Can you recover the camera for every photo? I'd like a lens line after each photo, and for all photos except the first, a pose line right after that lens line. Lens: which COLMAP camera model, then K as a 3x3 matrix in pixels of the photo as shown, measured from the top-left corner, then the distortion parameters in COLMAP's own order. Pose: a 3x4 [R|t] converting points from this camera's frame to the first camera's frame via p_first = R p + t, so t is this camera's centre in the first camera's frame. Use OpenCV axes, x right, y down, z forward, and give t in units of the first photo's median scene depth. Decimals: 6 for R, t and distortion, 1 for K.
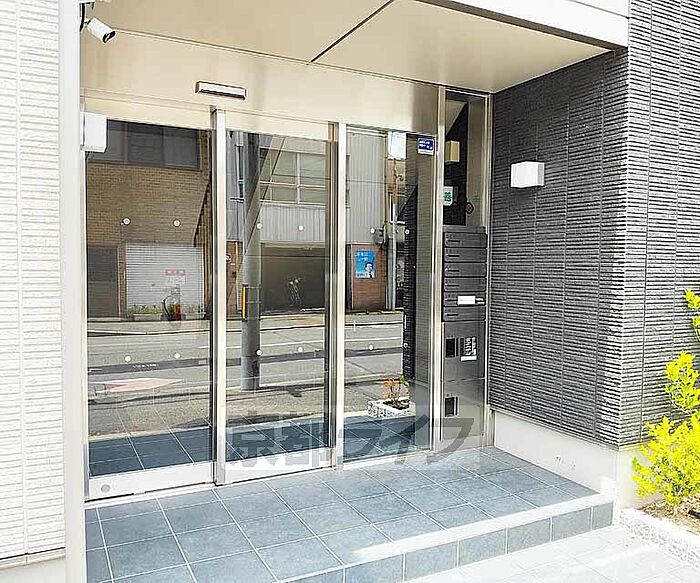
lens RADIAL K [[591.6, 0, 350.4], [0, 591.6, 290.5], [0, 0, 1]] dist [0.010249, -0.044315]
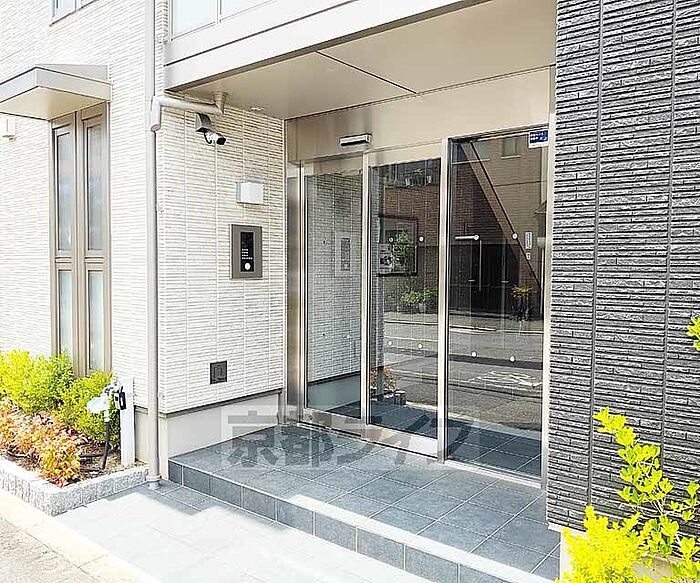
lens RADIAL K [[591.6, 0, 348.4], [0, 591.6, 291.4], [0, 0, 1]] dist [0.010249, -0.044315]
pose [[0.406336, 0.033624, -0.913105, 0.995436], [-0.037383, 0.999098, 0.020155, -0.026199], [0.912959, 0.025945, 0.407227, 0.459964]]
